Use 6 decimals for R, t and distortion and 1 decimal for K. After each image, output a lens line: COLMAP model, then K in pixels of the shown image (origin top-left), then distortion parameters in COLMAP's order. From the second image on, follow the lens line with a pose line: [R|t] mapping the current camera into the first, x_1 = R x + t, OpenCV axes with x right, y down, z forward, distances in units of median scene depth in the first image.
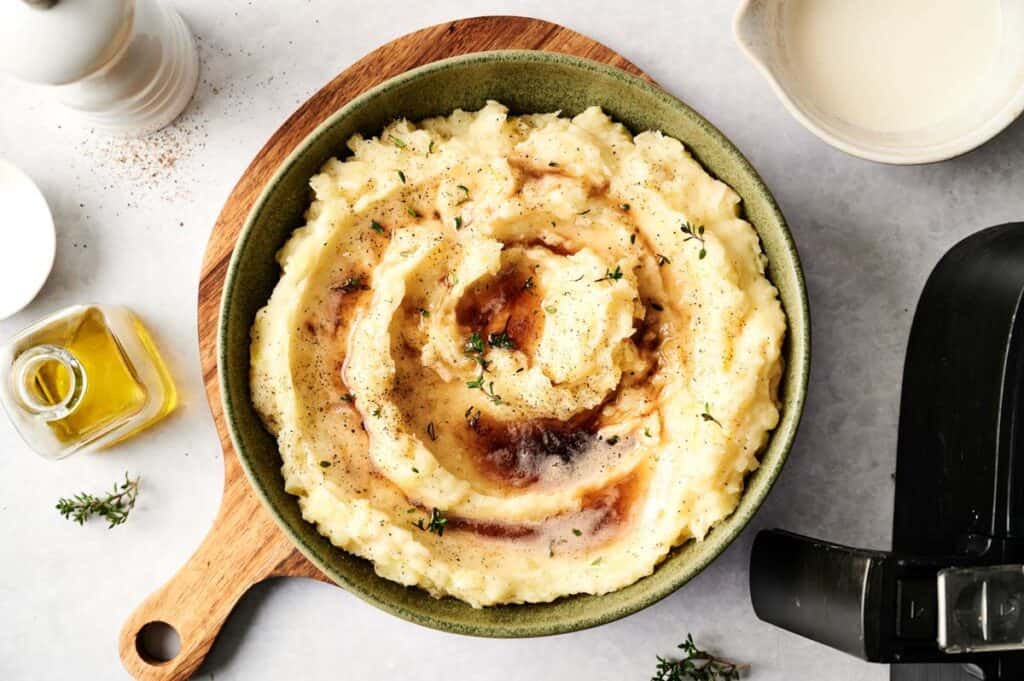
lens RADIAL K [[2028.8, 0, 512.0], [0, 2028.8, 340.5], [0, 0, 1]] dist [-0.231992, -0.085721]
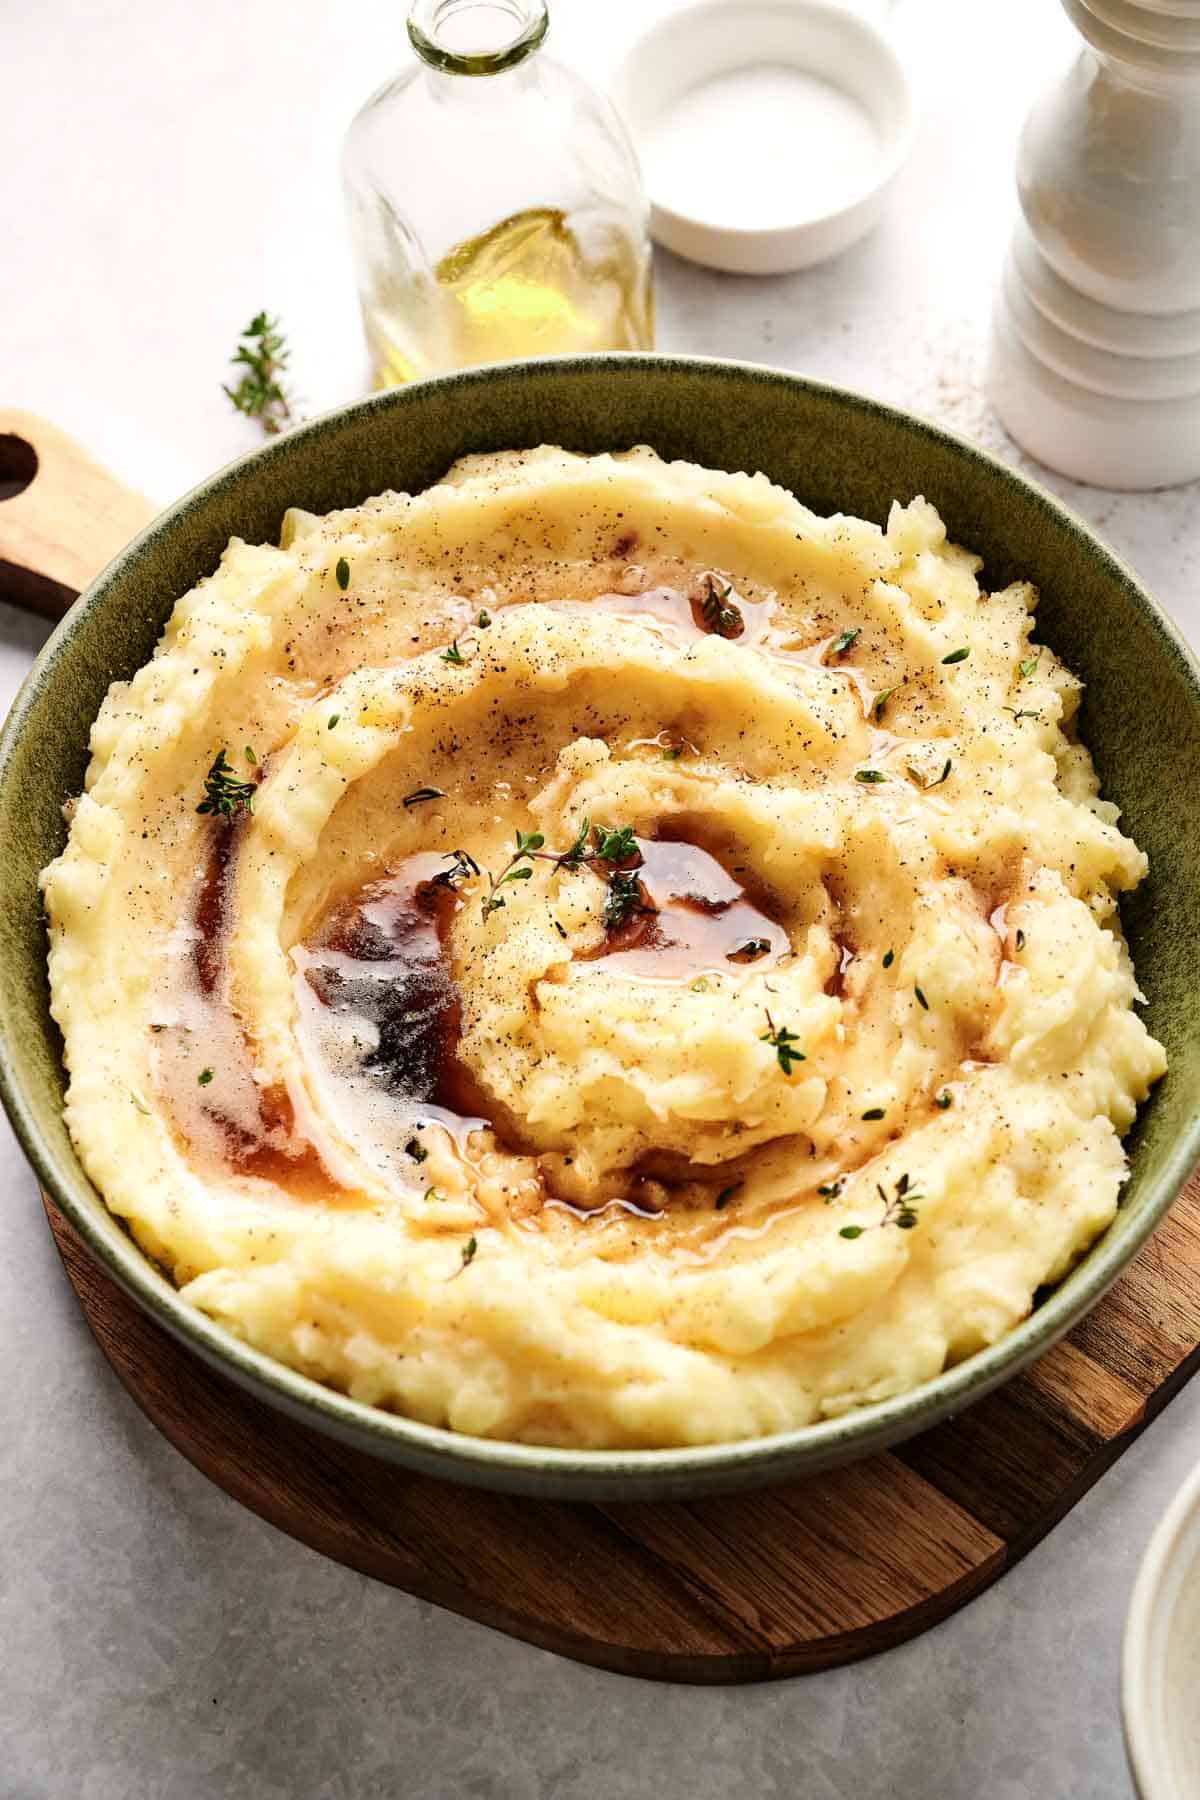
lens RADIAL K [[3566.3, 0, 600.0], [0, 3566.3, 900.0], [0, 0, 1]] dist [-0.231992, -0.085721]
pose [[0.058641, 0.855190, -0.514986, 0.413399], [-0.997090, 0.075348, 0.011586, -0.003748], [0.048711, 0.512808, 0.857120, 0.316937]]
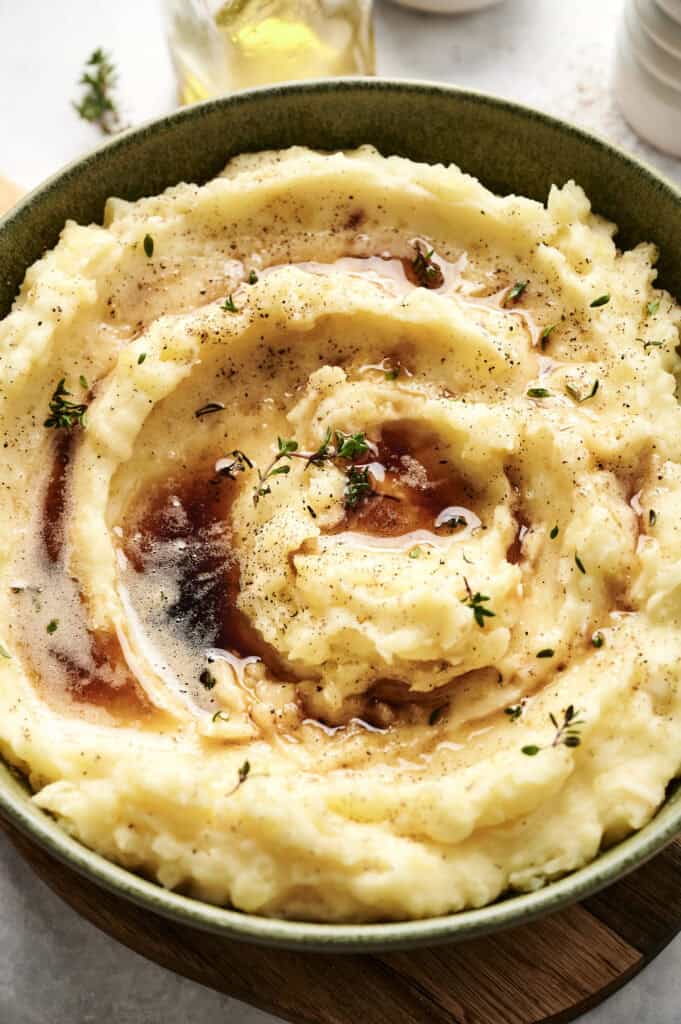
lens RADIAL K [[2028.8, 0, 340.5], [0, 2028.8, 512.0], [0, 0, 1]] dist [-0.231992, -0.085721]
pose [[0.068892, 0.892304, -0.446148, 0.281231], [-0.995352, 0.091647, 0.029599, -0.012237], [0.067299, 0.442035, 0.894470, 0.456115]]
